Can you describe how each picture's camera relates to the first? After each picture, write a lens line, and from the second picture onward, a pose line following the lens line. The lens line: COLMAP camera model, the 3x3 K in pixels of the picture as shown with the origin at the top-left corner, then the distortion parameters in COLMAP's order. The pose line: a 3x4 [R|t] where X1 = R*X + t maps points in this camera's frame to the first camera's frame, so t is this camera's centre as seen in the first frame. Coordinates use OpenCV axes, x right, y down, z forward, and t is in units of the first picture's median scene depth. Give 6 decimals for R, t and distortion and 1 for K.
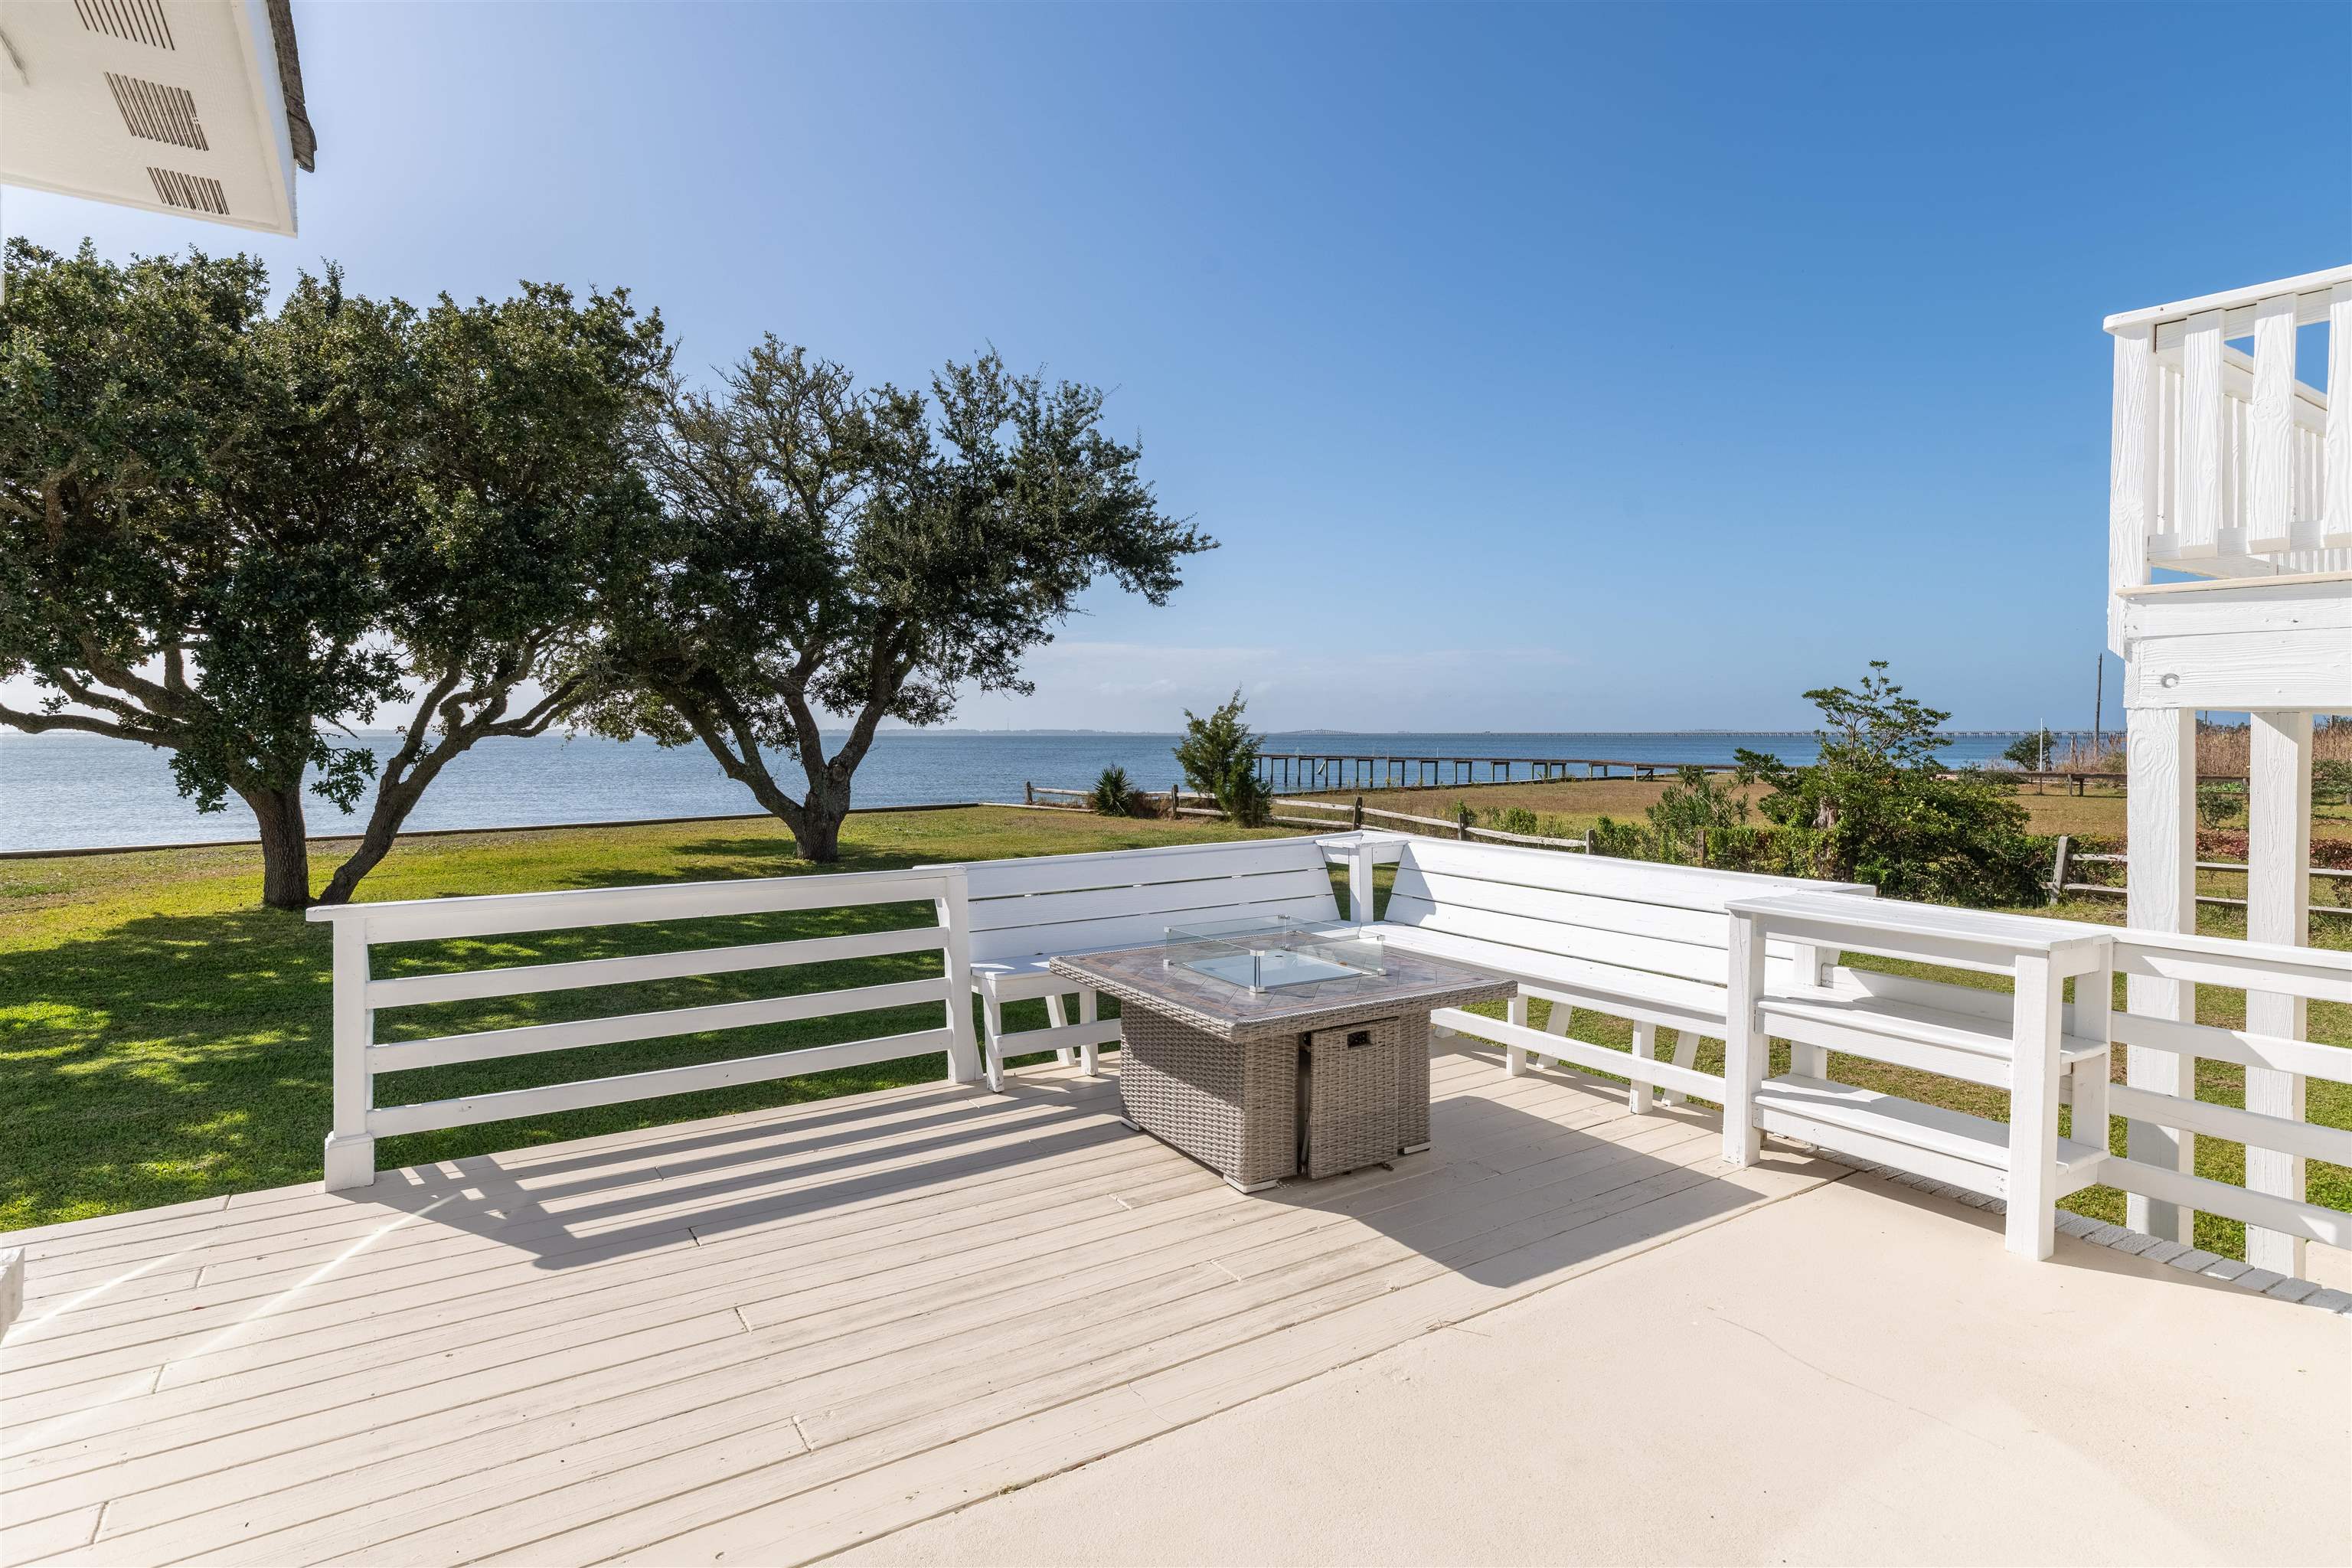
lens RADIAL K [[1170.8, 0, 1085.5], [0, 1170.8, 748.3], [0, 0, 1]] dist [0.001566, 0.000411]
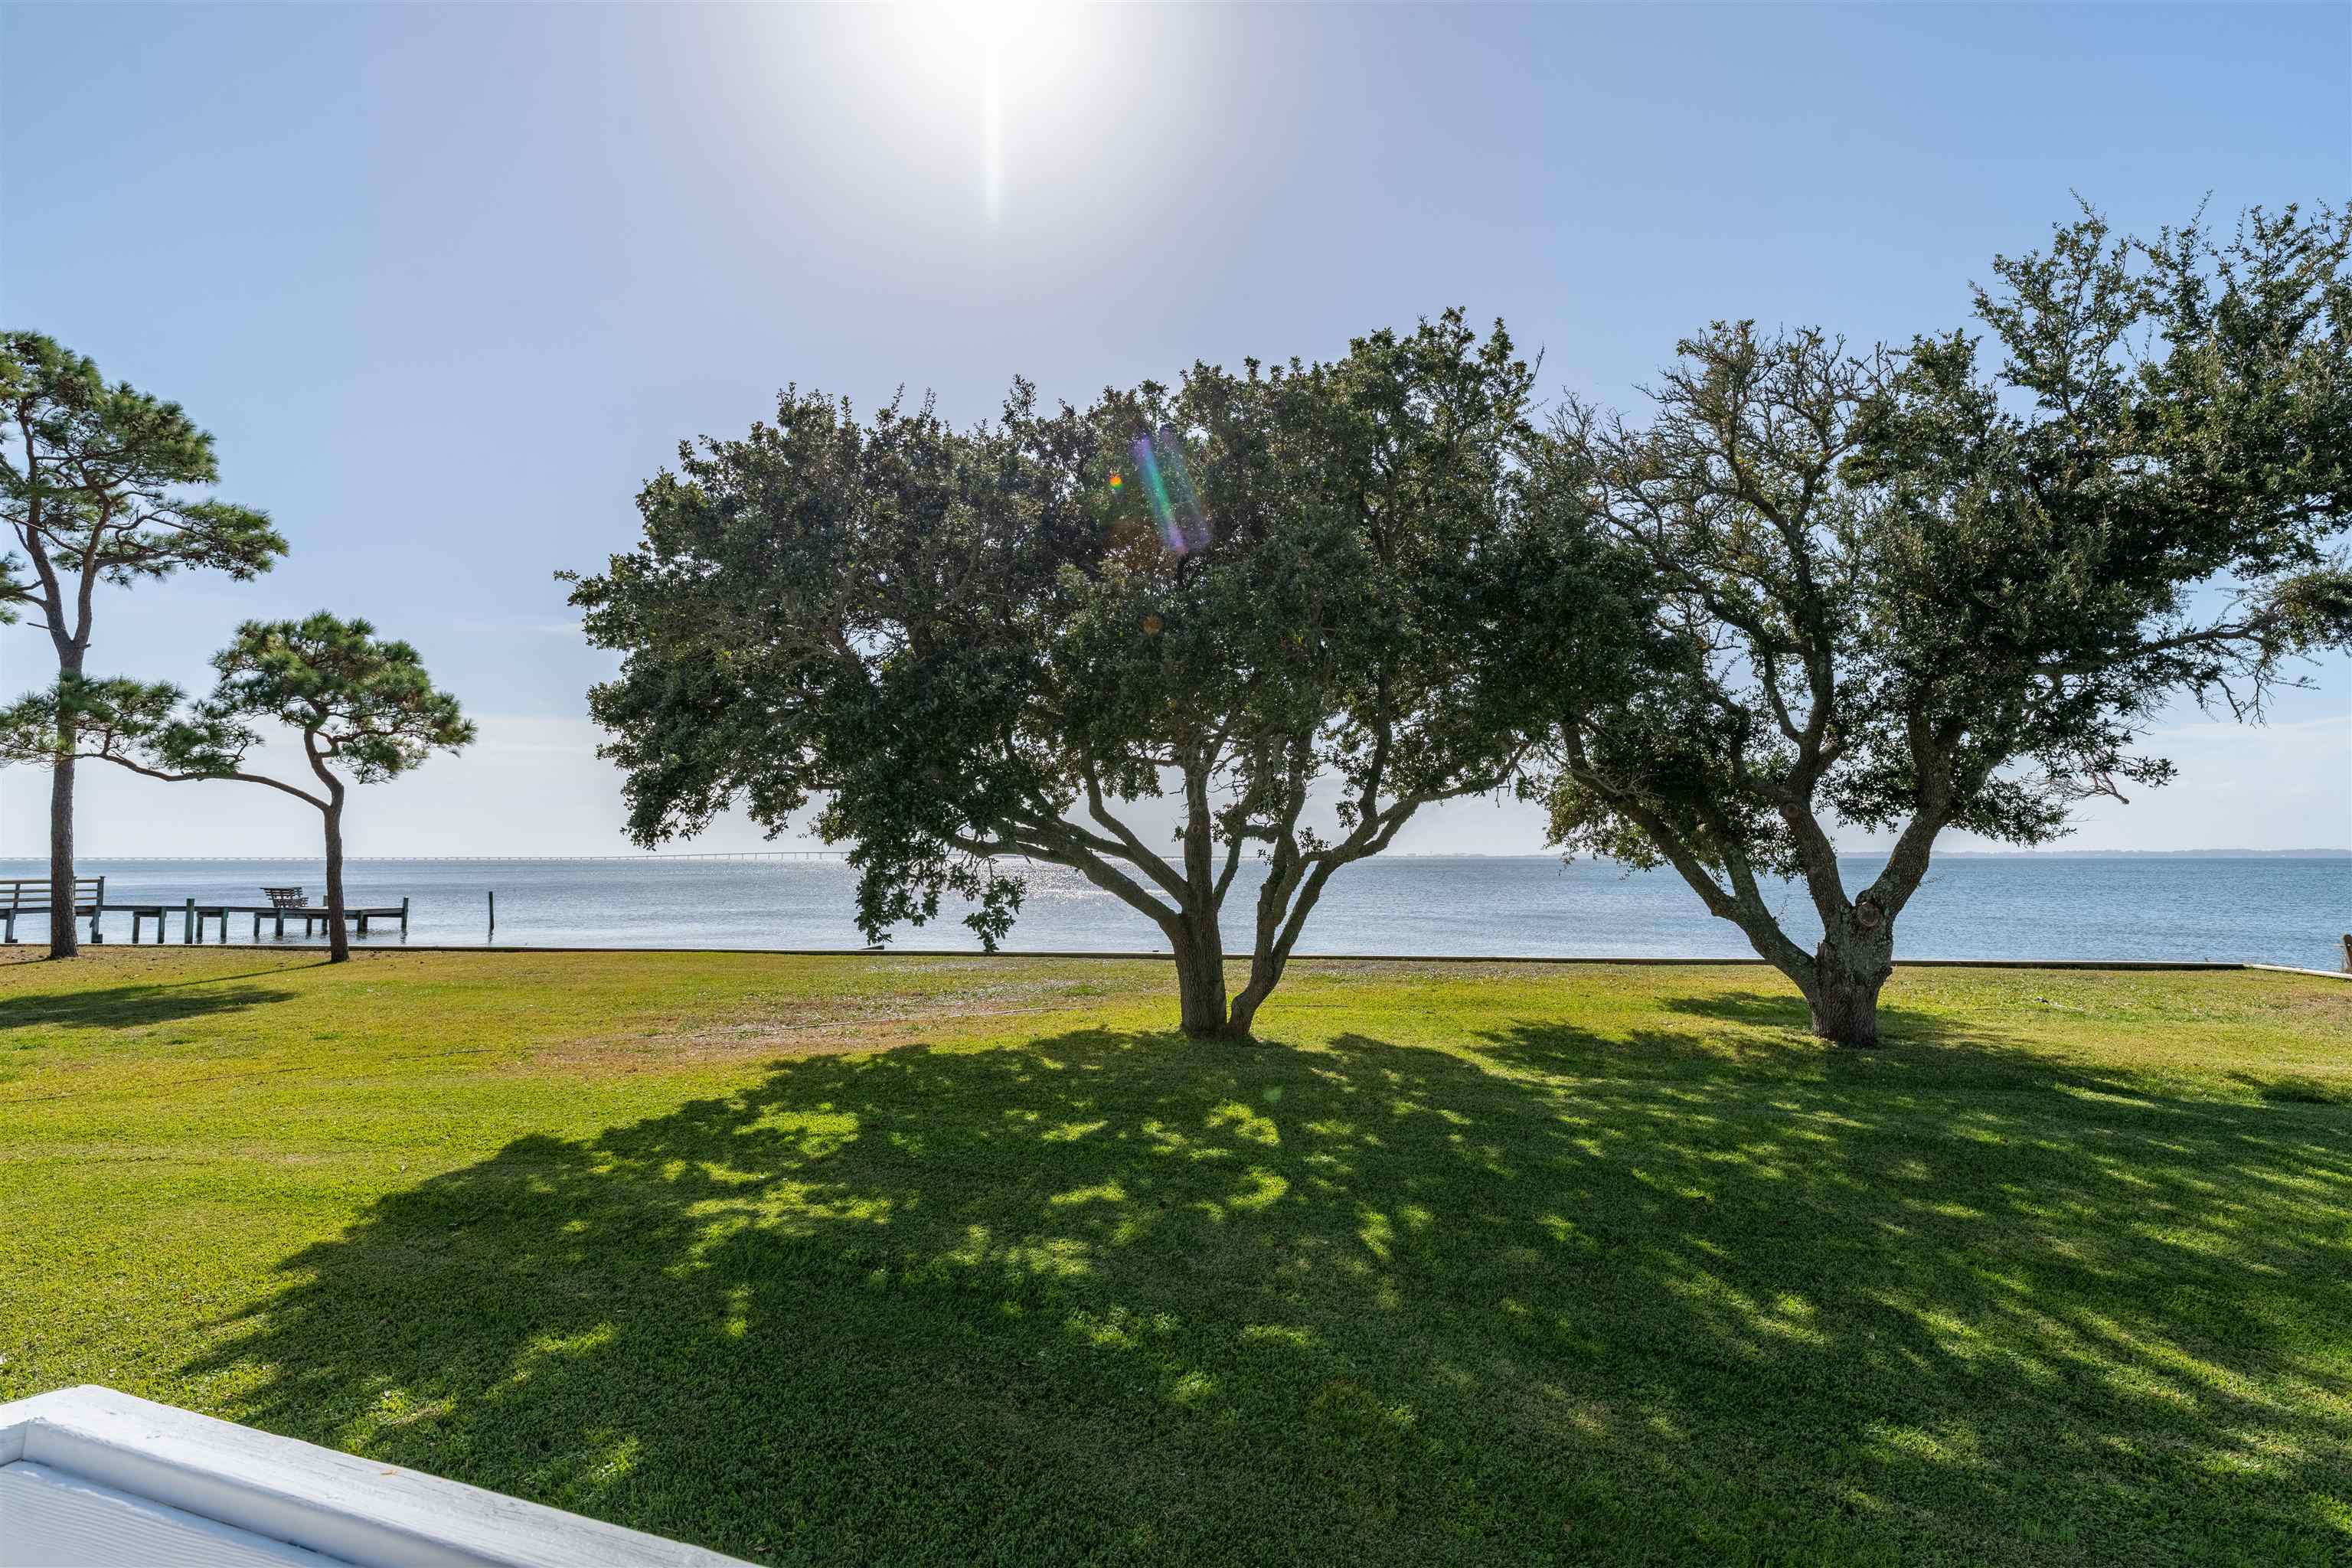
lens RADIAL K [[1145.2, 0, 1202.5], [0, 1145.2, 767.9], [0, 0, 1]] dist [0.002816, 0.001297]
pose [[0.633439, -0.061700, -0.771329, 0.066758], [-0.007502, 0.996279, -0.085854, -0.004132], [0.773757, 0.060170, 0.630619, 0.288682]]
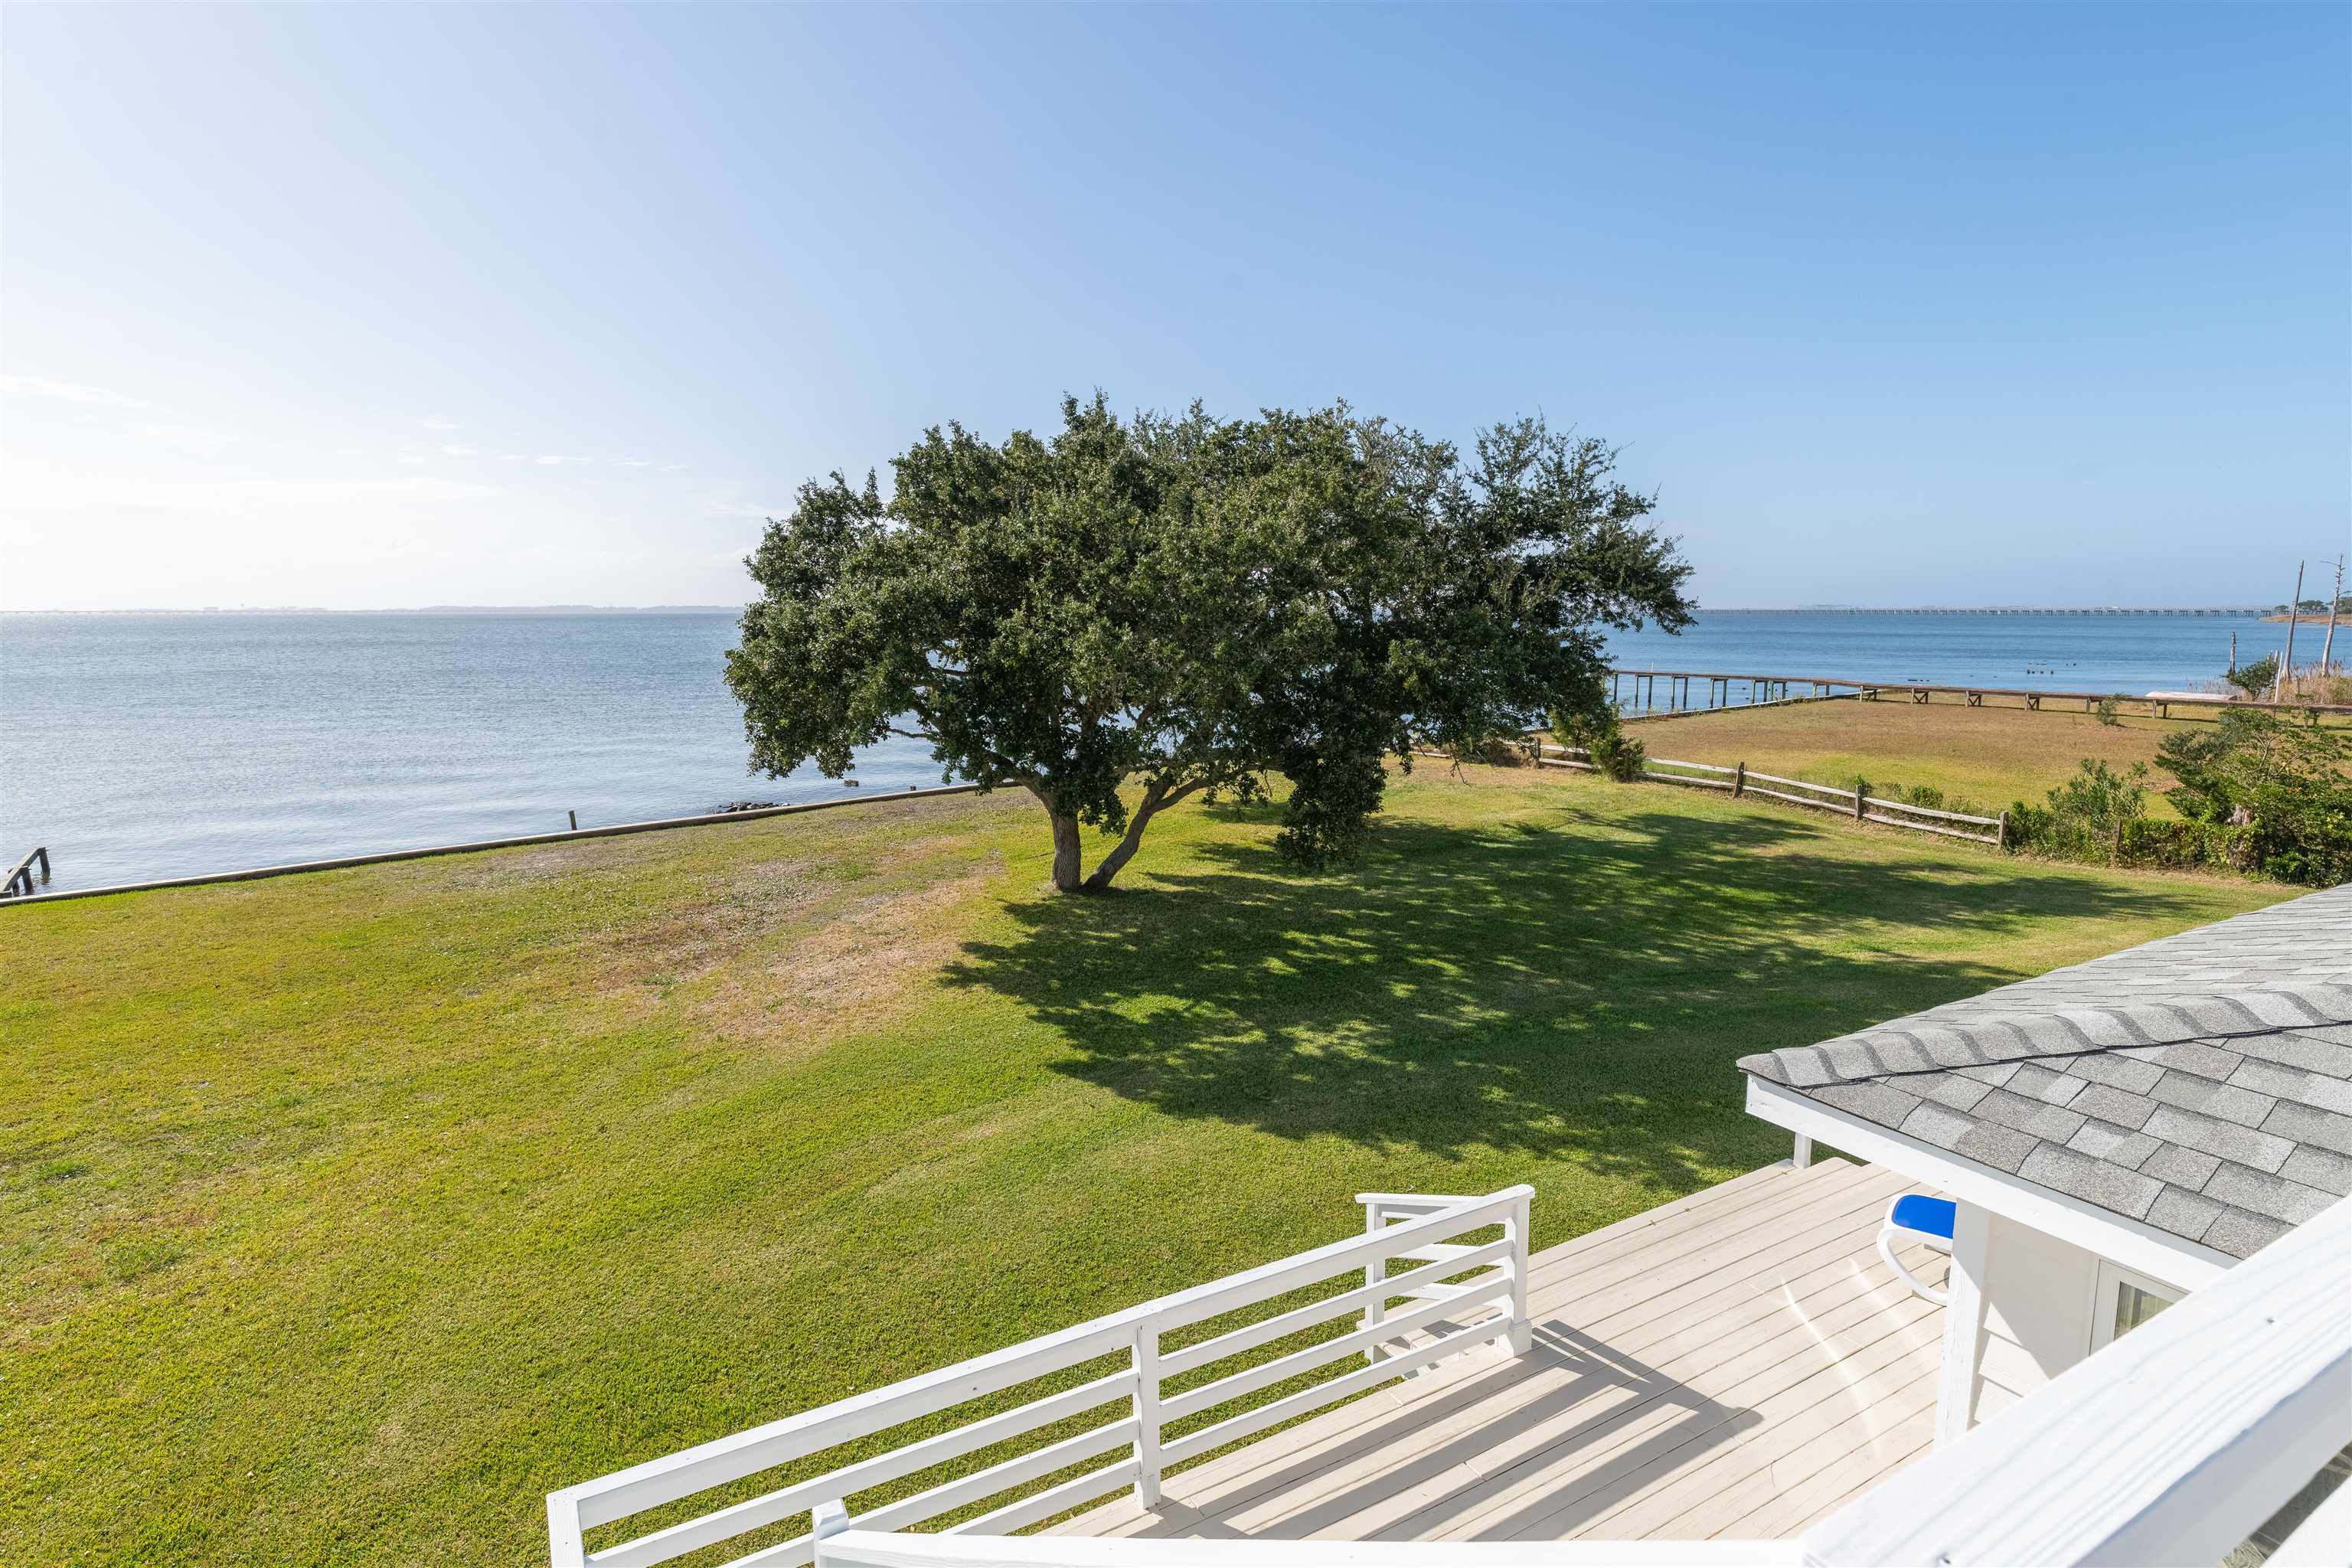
lens RADIAL K [[1145.2, 0, 1202.5], [0, 1145.2, 767.9], [0, 0, 1]] dist [0.002816, 0.001297]
pose [[0.999900, -0.001078, -0.014110, -0.378835], [0.002718, 0.993162, 0.116717, -0.115141], [0.013887, -0.116743, 0.993065, -0.185654]]
